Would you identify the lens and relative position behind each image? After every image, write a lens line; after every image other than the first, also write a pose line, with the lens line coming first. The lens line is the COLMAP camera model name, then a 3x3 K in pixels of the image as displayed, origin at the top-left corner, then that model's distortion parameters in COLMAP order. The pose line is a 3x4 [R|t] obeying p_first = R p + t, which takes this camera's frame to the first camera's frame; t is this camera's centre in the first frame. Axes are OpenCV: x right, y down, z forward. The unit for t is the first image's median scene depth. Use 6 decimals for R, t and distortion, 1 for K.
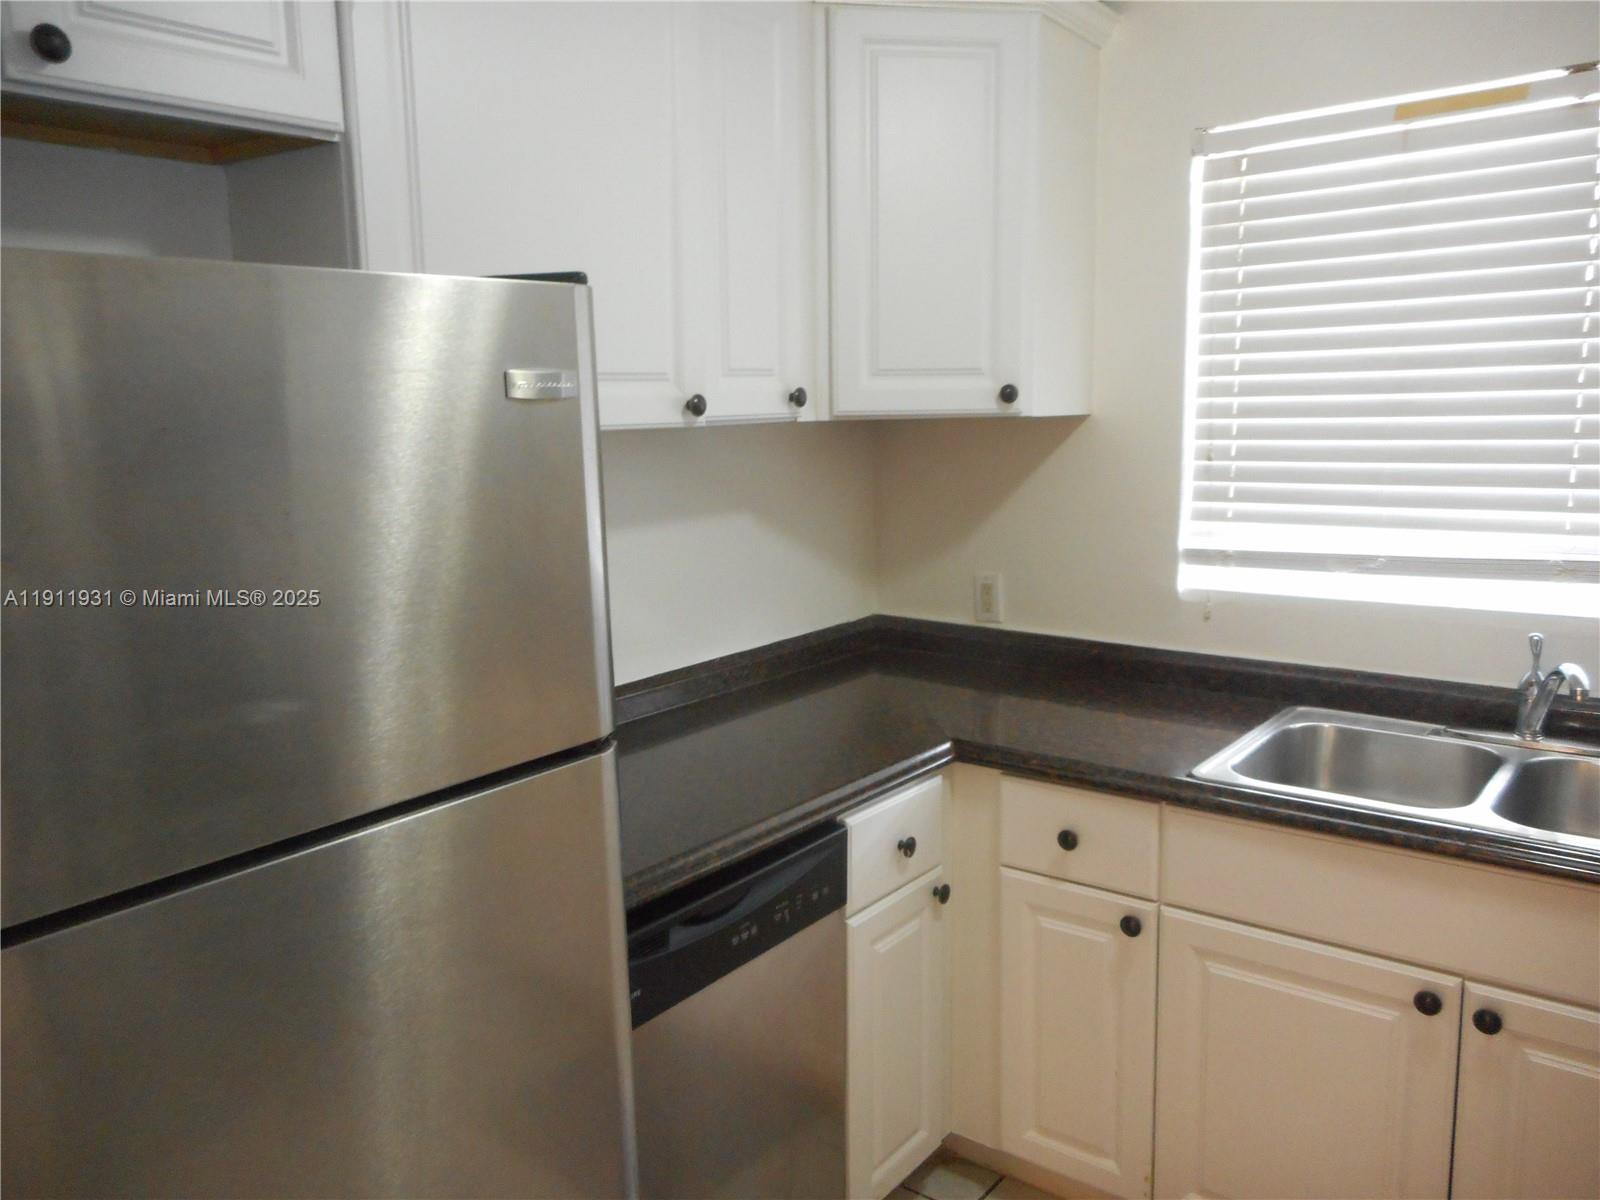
lens RADIAL K [[1204.5, 0, 807.0], [0, 1204.5, 604.2], [0, 0, 1]] dist [0.002438, 0.003242]
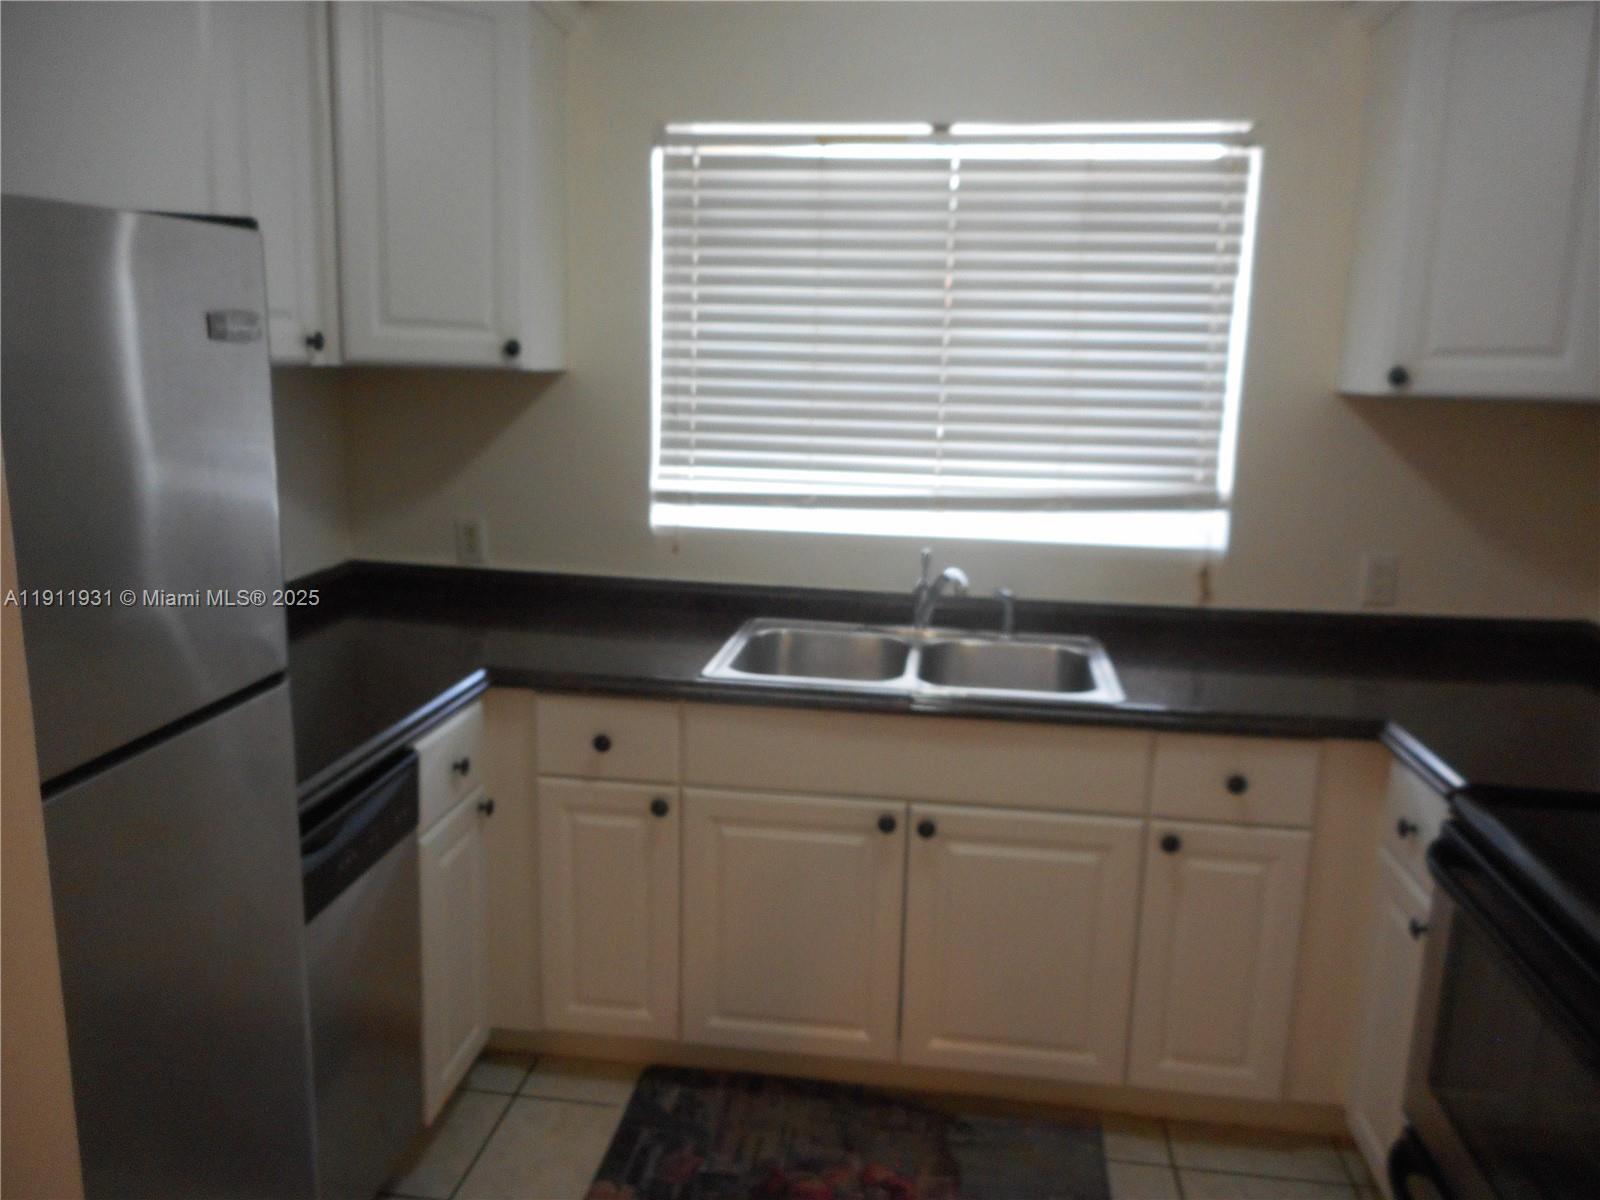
lens RADIAL K [[1204.5, 0, 807.0], [0, 1204.5, 604.2], [0, 0, 1]] dist [0.002438, 0.003242]
pose [[0.856243, -0.057298, 0.513385, -0.188533], [0.036334, 0.998048, 0.050790, 0.011050], [-0.515294, -0.024836, 0.856654, -0.078853]]
